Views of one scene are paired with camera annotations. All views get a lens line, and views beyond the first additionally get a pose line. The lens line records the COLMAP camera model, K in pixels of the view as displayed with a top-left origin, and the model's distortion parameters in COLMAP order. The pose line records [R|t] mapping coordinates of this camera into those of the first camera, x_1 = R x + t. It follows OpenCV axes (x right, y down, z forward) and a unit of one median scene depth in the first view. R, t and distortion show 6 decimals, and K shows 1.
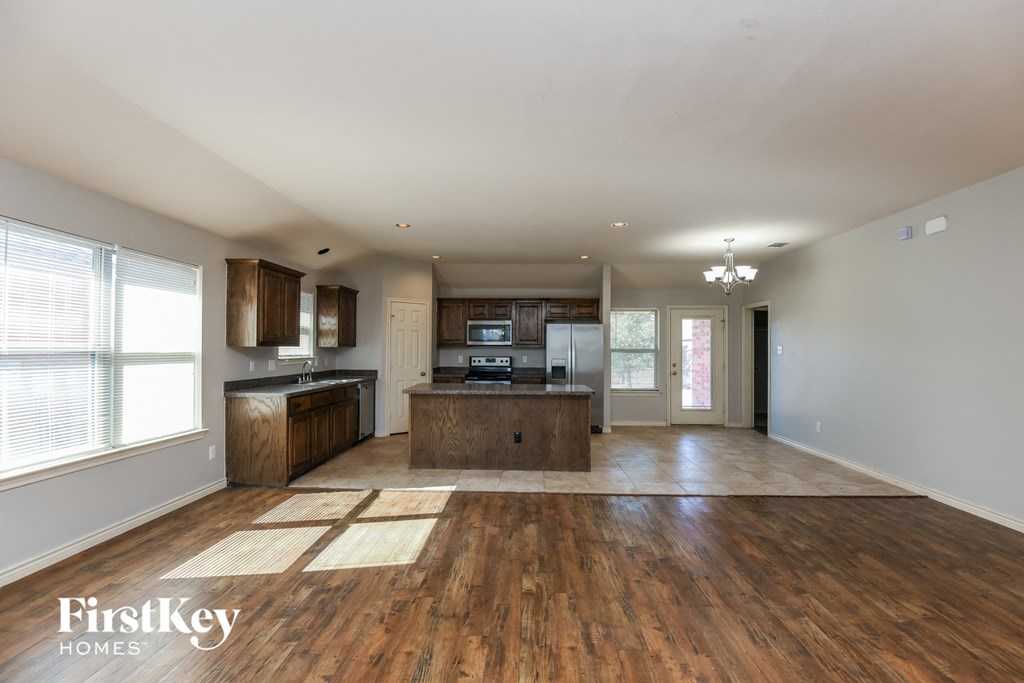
lens RADIAL K [[470.0, 0, 510.1], [0, 470.0, 343.9], [0, 0, 1]] dist [-0.022450, -0.006742]
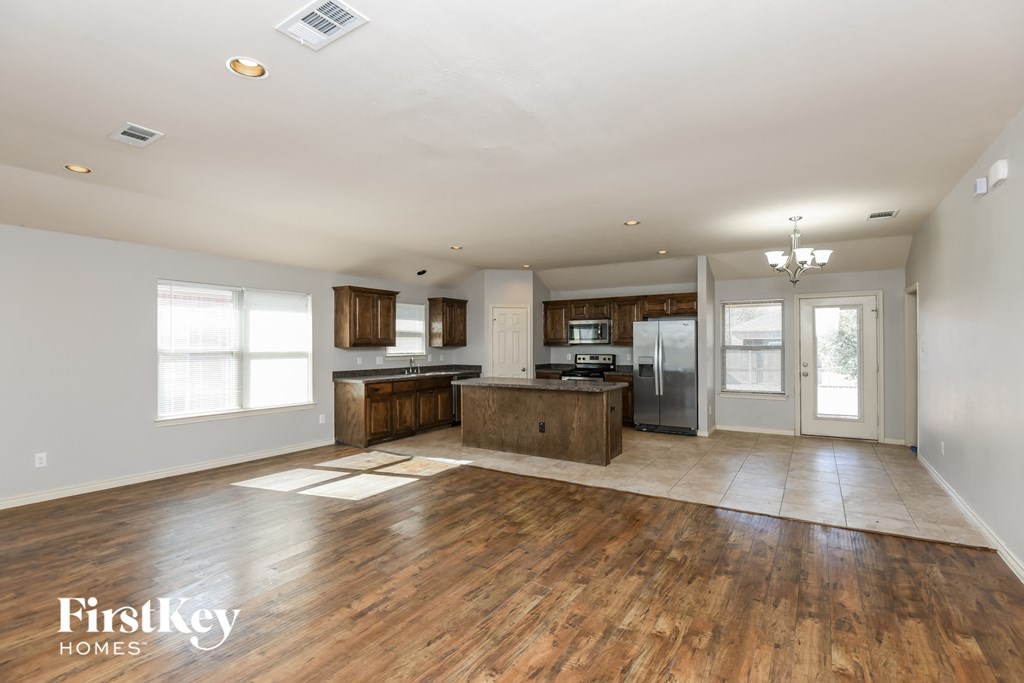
lens RADIAL K [[470.0, 0, 516.3], [0, 470.0, 344.7], [0, 0, 1]] dist [-0.022450, -0.006742]
pose [[0.867139, -0.008078, -0.498001, 0.516964], [0.011891, 0.999919, 0.004487, -0.002009], [0.497924, -0.009812, 0.867165, 0.009965]]
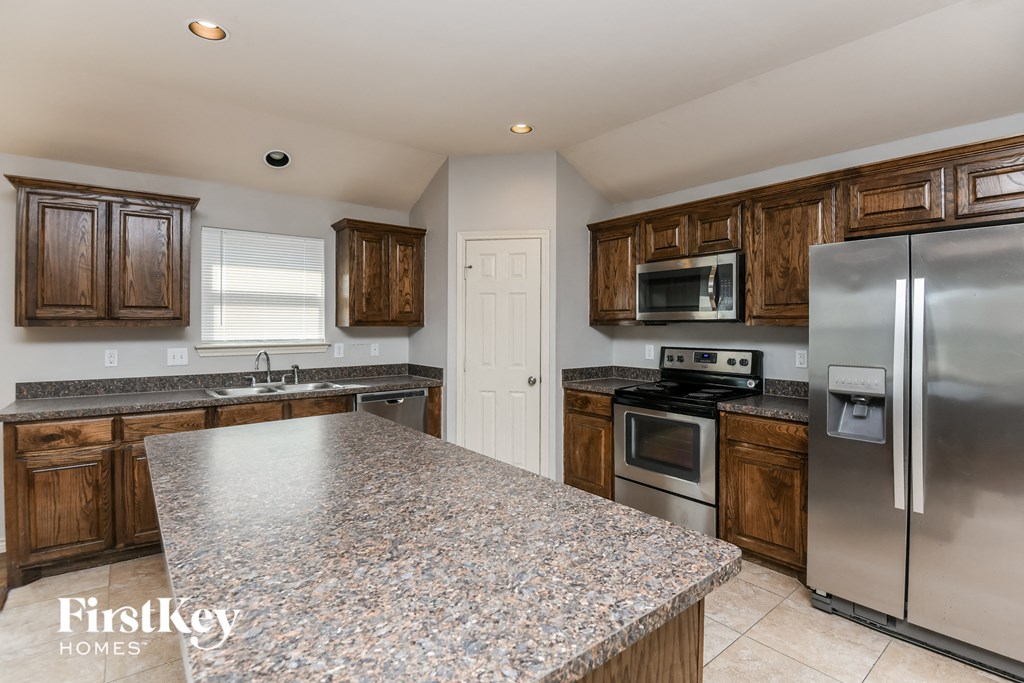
lens RADIAL K [[491.5, 0, 520.8], [0, 491.5, 332.6], [0, 0, 1]] dist [-0.044416, -0.001454]
pose [[0.658474, 0.004889, -0.752587, 0.273273], [0.008400, 0.999869, 0.013845, 0.009009], [0.752556, -0.015438, 0.658347, 0.938184]]
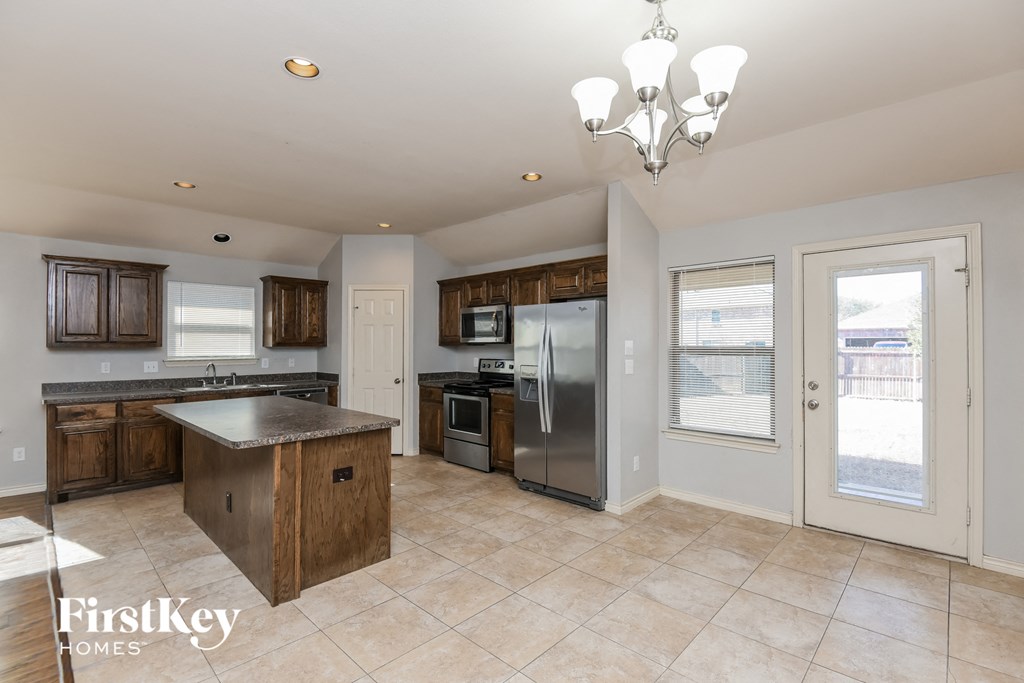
lens RADIAL K [[470.0, 0, 534.9], [0, 470.0, 344.1], [0, 0, 1]] dist [-0.022450, -0.006742]
pose [[0.773674, -0.007459, -0.633540, 0.679607], [0.010360, 0.999946, 0.000879, 0.007100], [0.633499, -0.007244, 0.773710, 0.787378]]
